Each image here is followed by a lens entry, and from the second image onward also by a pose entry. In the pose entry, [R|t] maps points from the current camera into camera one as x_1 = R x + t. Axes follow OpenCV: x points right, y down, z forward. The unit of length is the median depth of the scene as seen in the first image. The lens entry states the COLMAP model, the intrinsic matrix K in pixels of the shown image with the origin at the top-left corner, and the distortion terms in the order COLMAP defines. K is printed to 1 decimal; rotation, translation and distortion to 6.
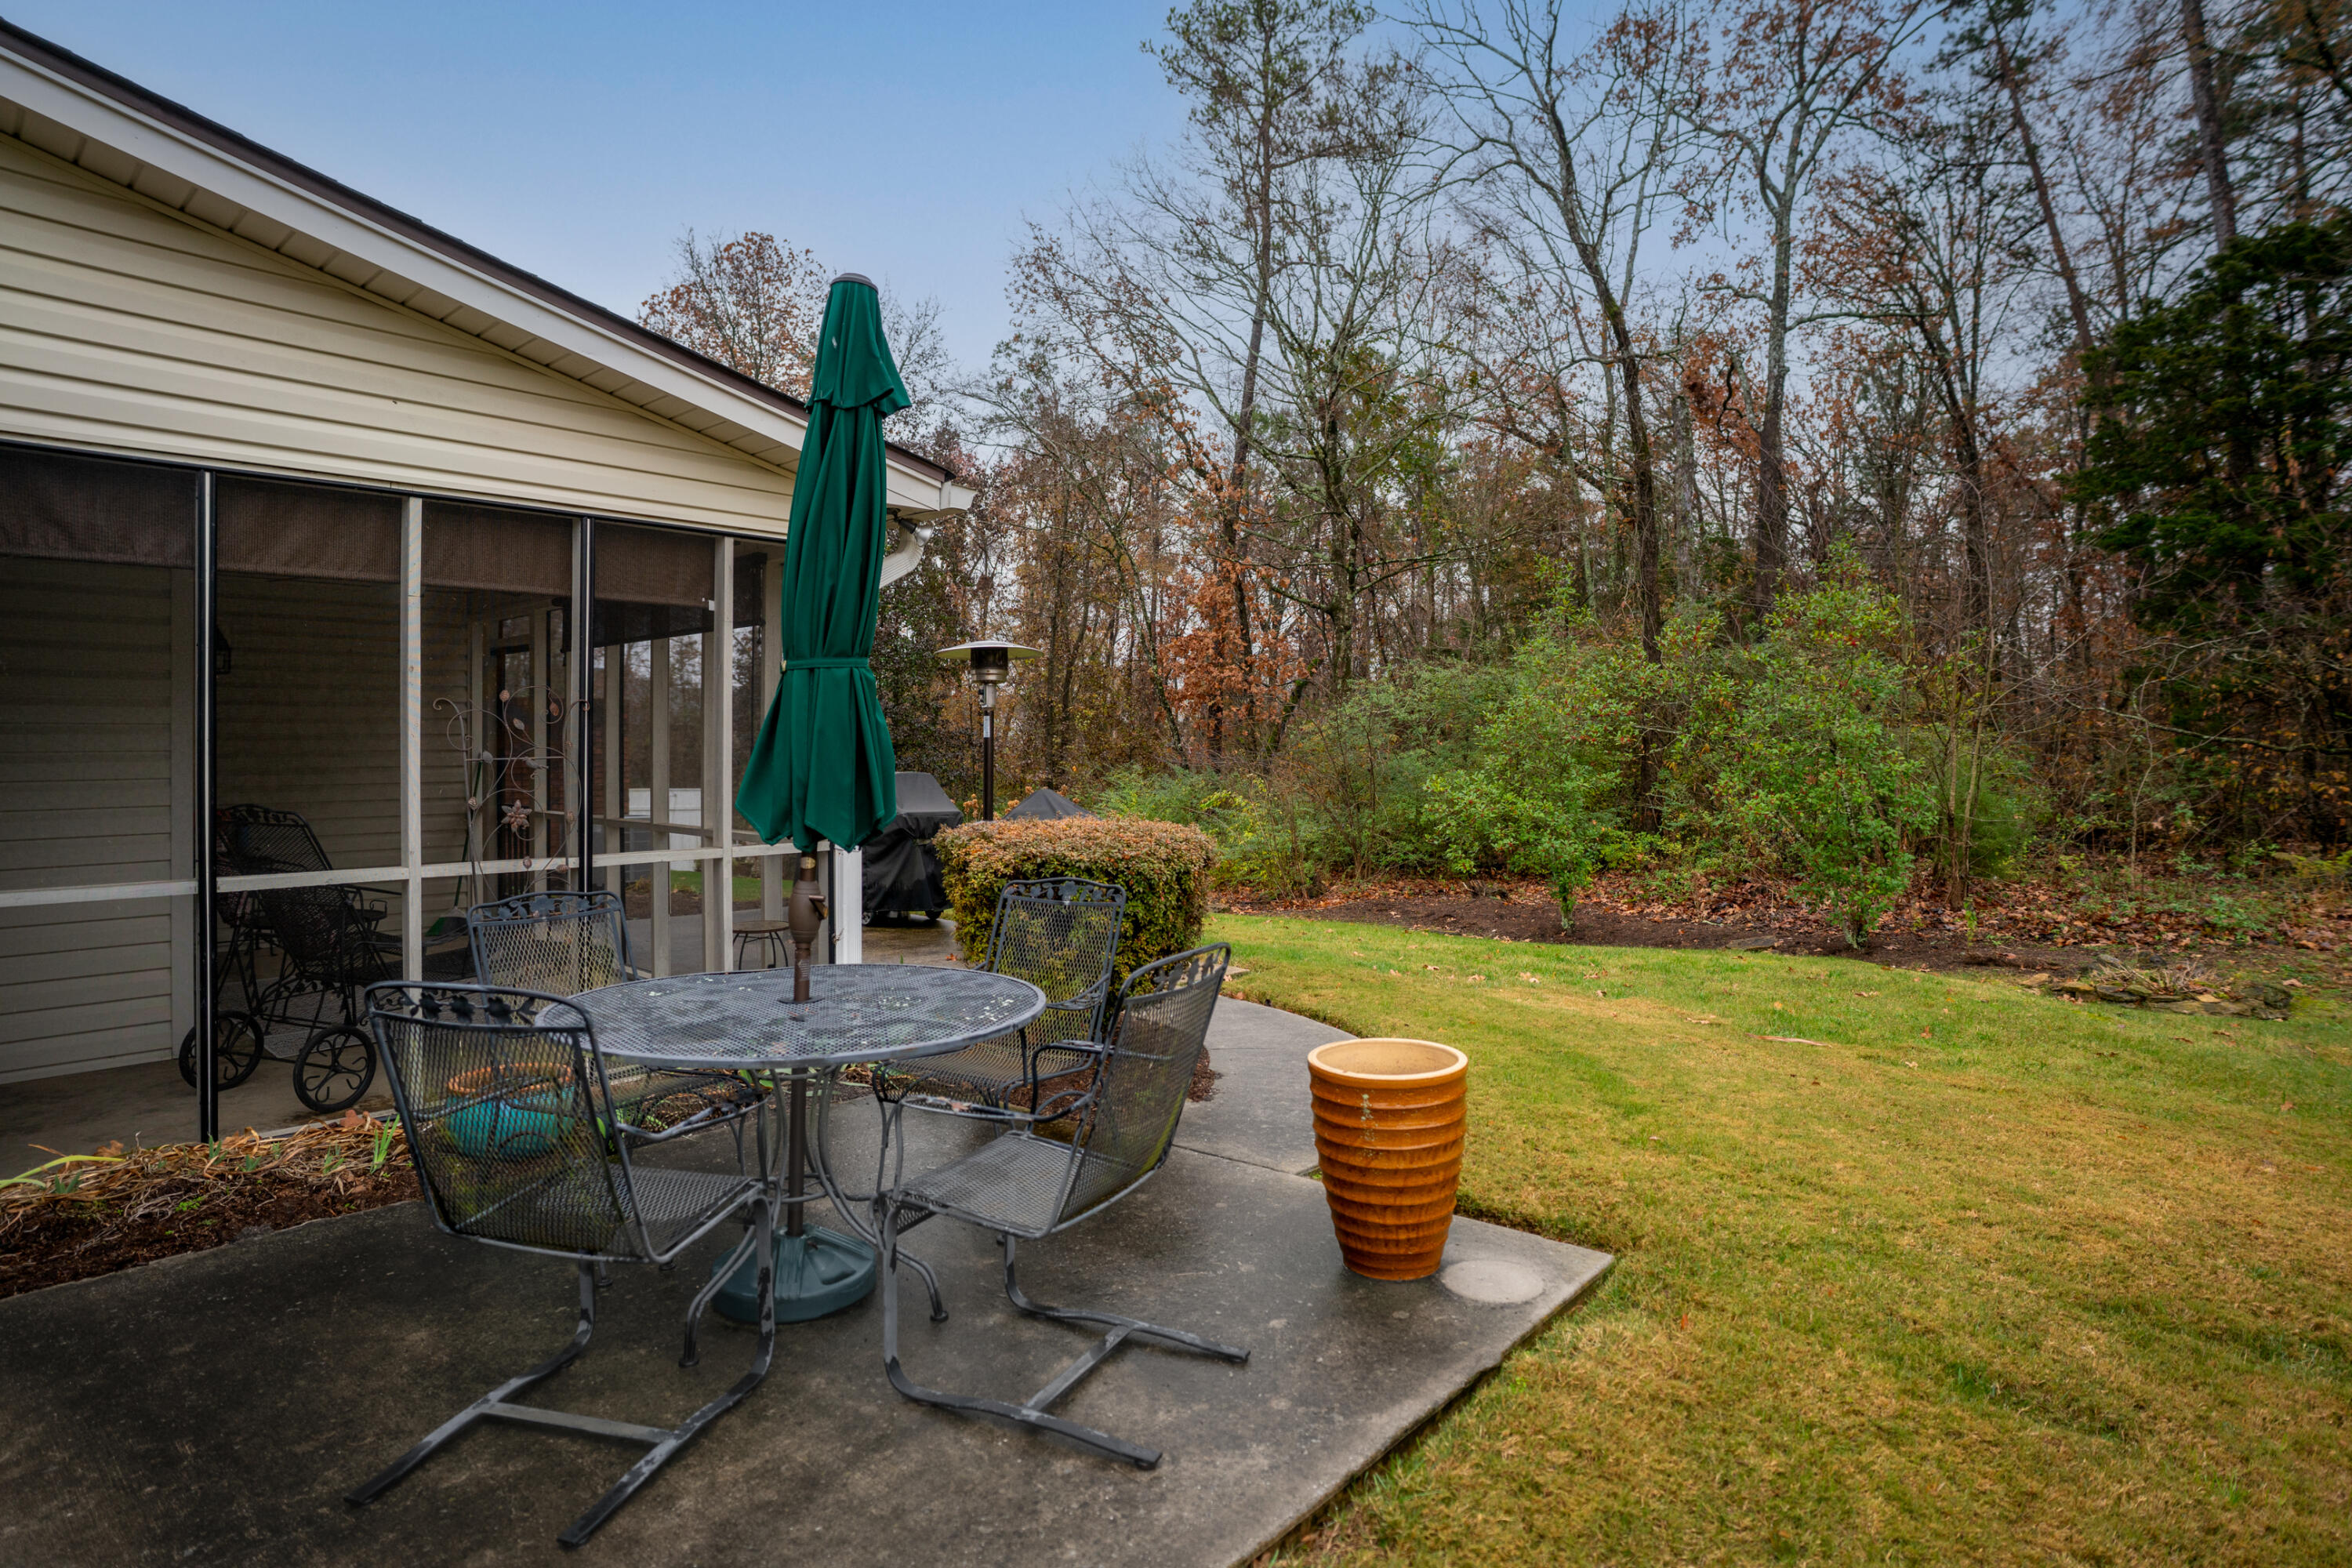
lens RADIAL K [[1171.0, 0, 1222.7], [0, 1171.0, 787.5], [0, 0, 1]] dist [-0.064374, 0.028941]
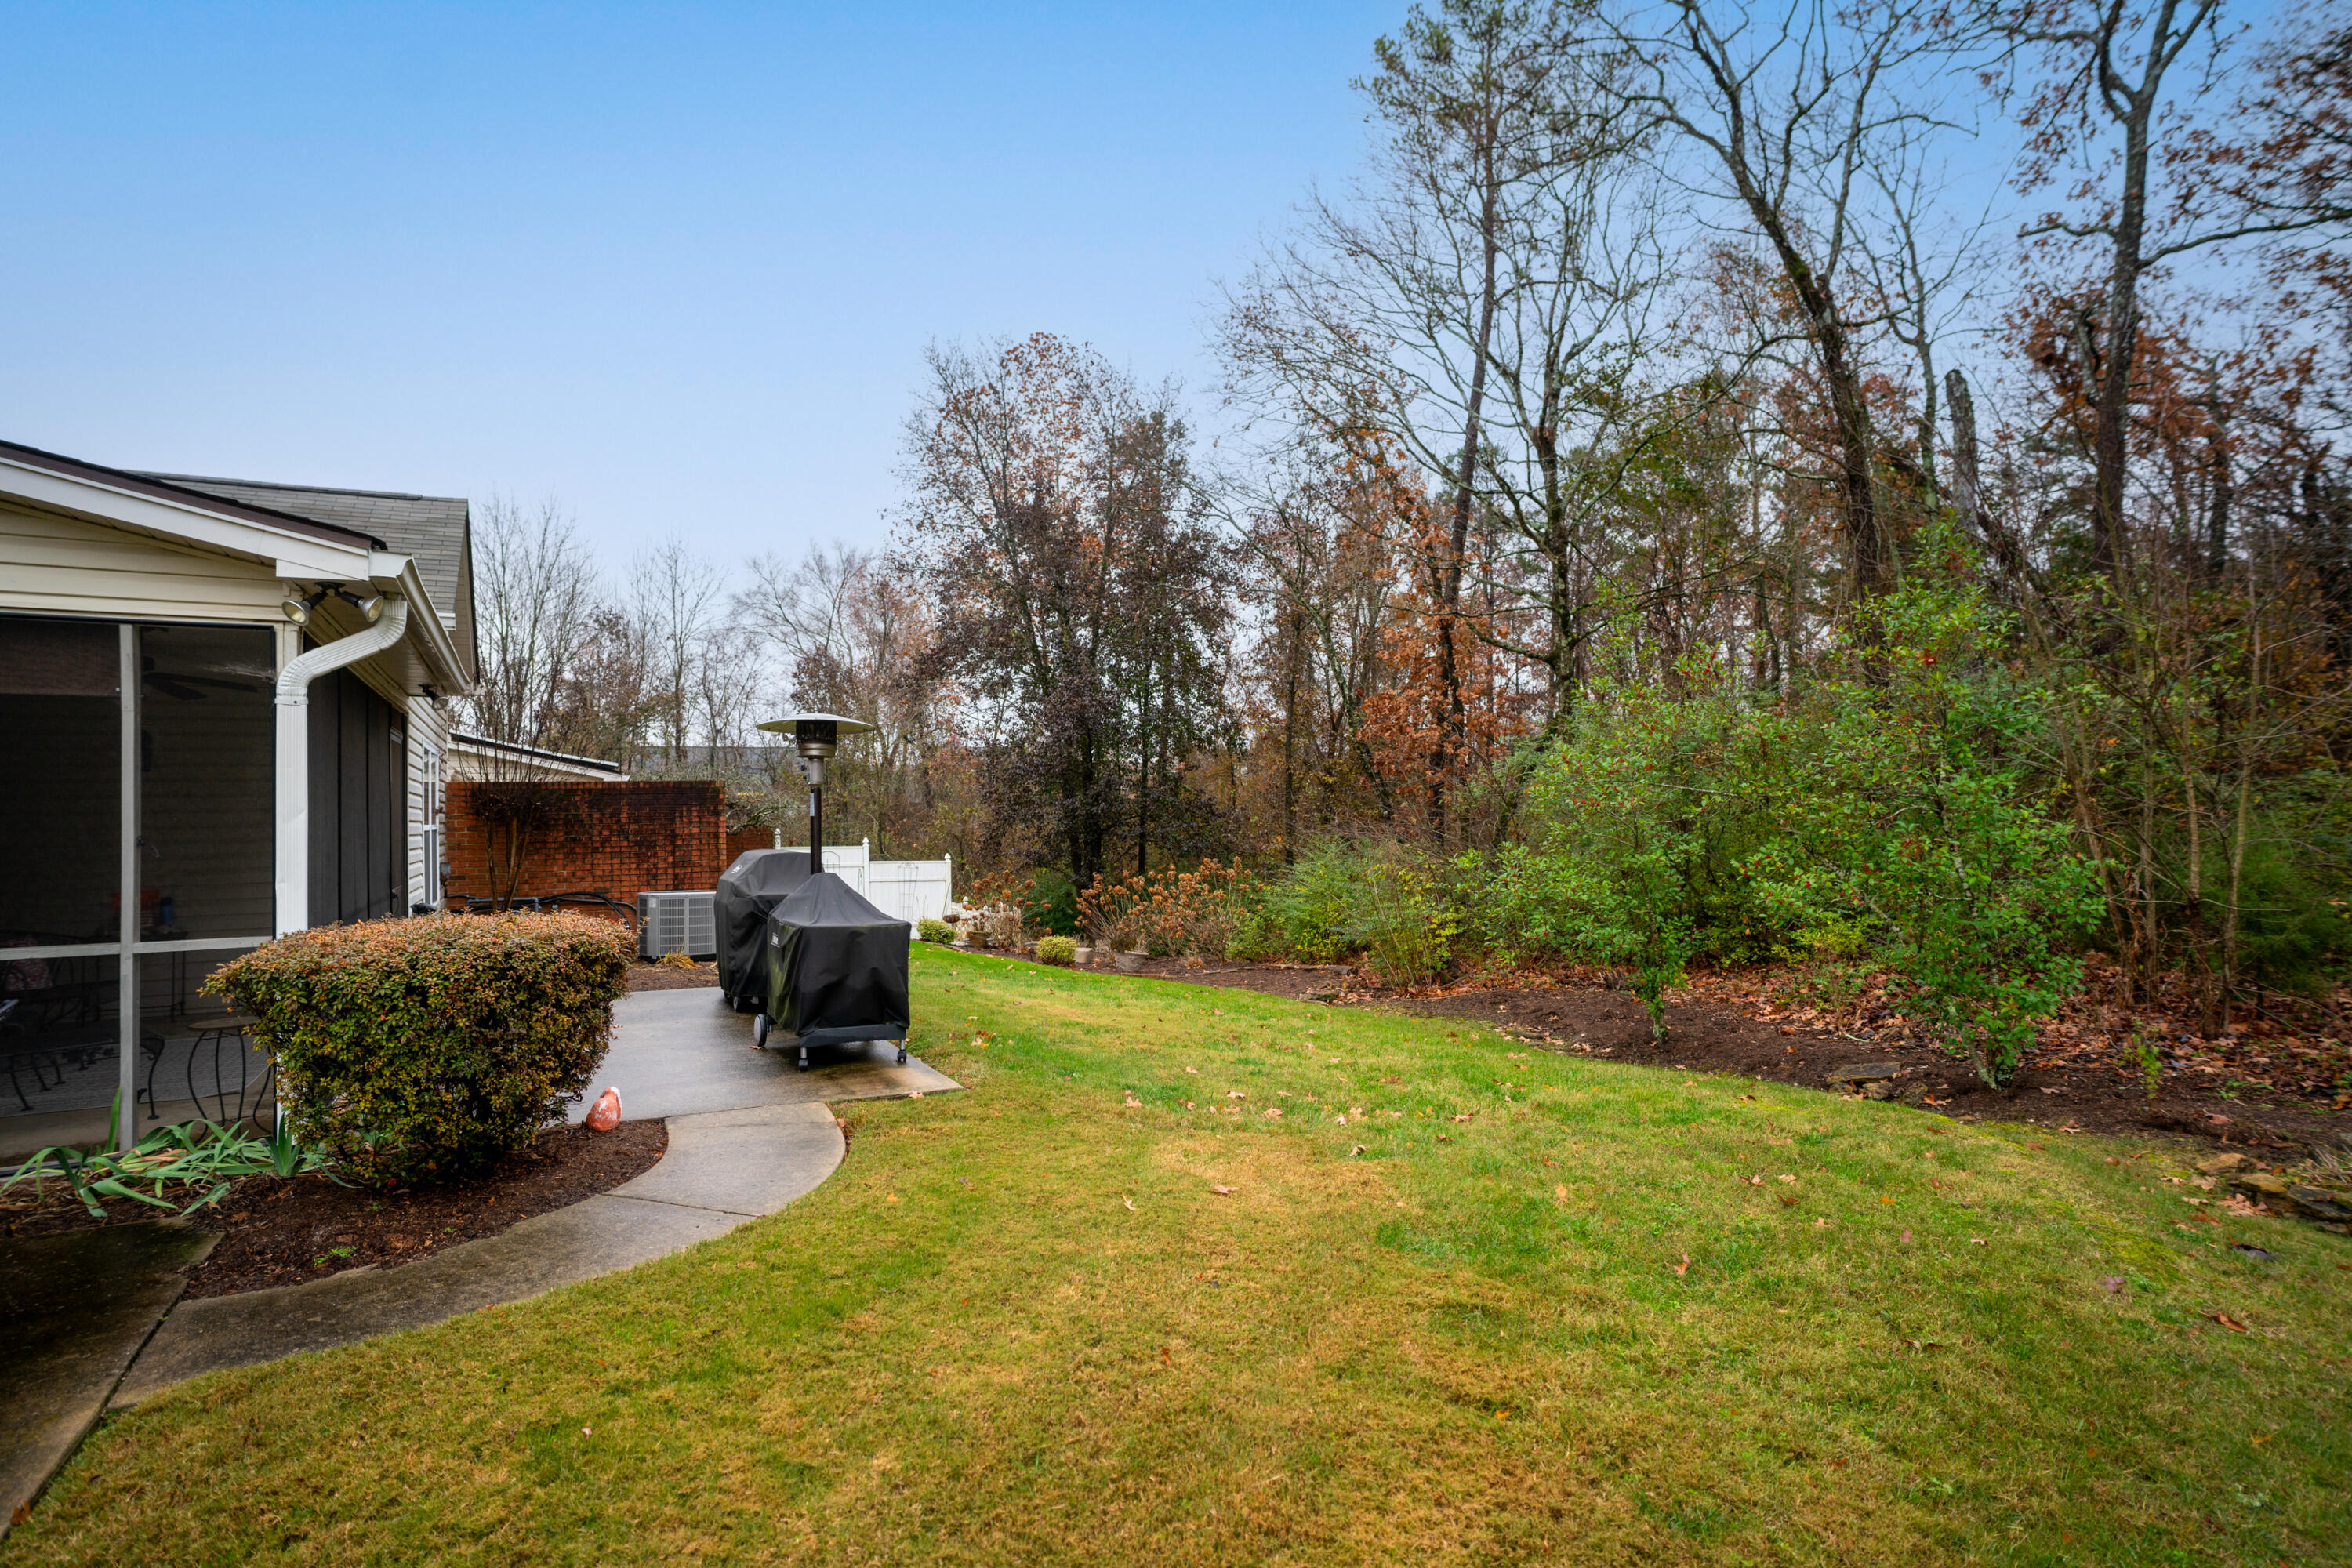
lens RADIAL K [[1182.1, 0, 1077.0], [0, 1182.1, 842.5], [0, 0, 1]] dist [-0.101341, 0.033108]
pose [[0.930860, -0.005611, -0.365334, 0.212806], [0.002827, 0.999963, -0.008157, -0.007465], [0.365366, 0.006560, 0.930841, 0.111988]]
